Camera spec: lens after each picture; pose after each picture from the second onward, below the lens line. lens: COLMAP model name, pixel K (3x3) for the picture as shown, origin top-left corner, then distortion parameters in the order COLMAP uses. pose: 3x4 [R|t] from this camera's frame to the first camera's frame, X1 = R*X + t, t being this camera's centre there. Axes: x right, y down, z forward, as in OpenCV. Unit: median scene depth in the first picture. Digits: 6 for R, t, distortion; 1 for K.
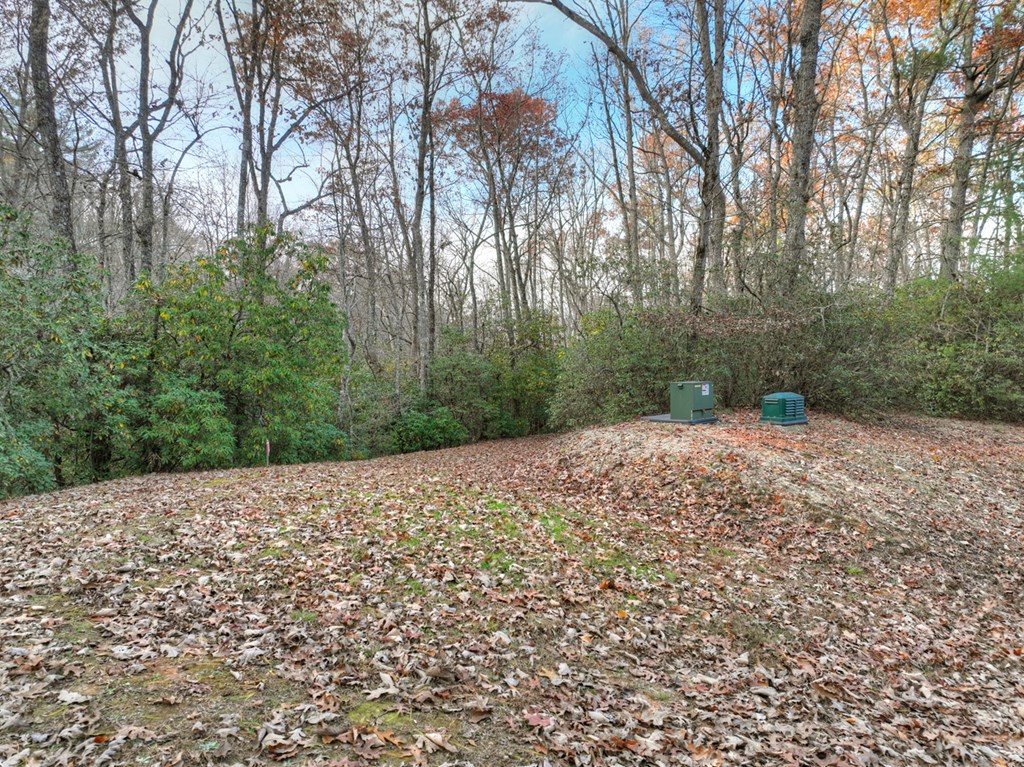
lens RADIAL K [[722.8, 0, 510.9], [0, 722.8, 385.2], [0, 0, 1]] dist [0.003742, 0.013545]
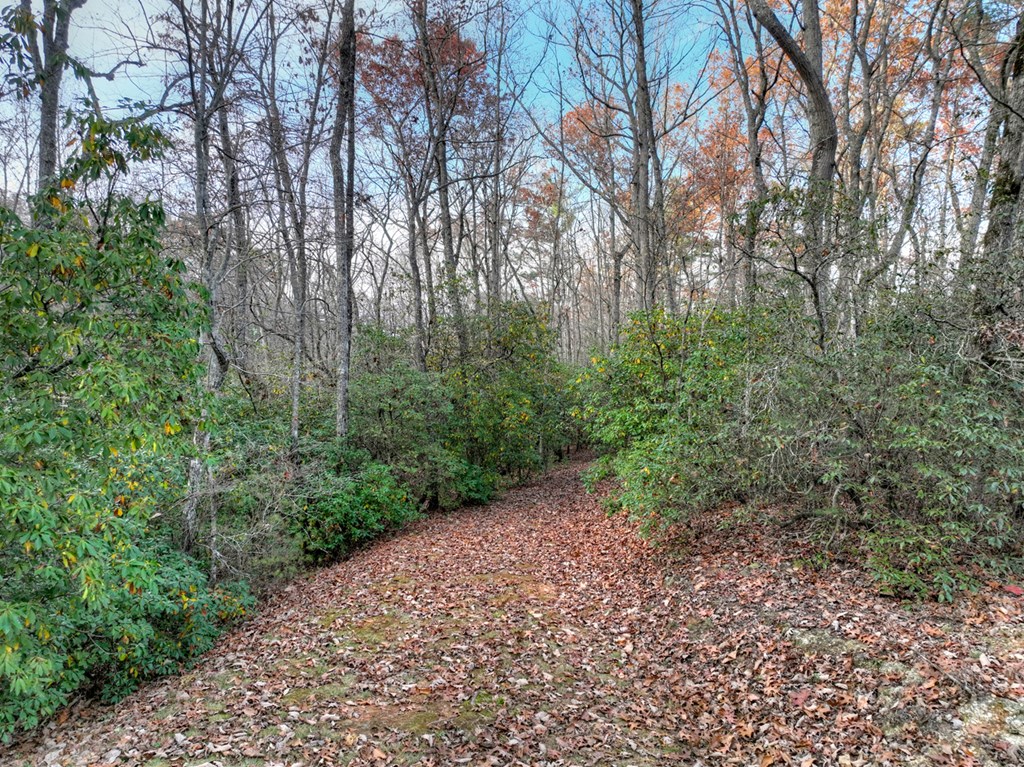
lens RADIAL K [[722.8, 0, 517.5], [0, 722.8, 378.7], [0, 0, 1]] dist [0.003742, 0.013545]
pose [[0.981444, 0.020222, 0.190681, -0.087269], [-0.019707, 0.999795, -0.004594, -0.033787], [-0.190734, 0.000751, 0.981641, 0.368279]]
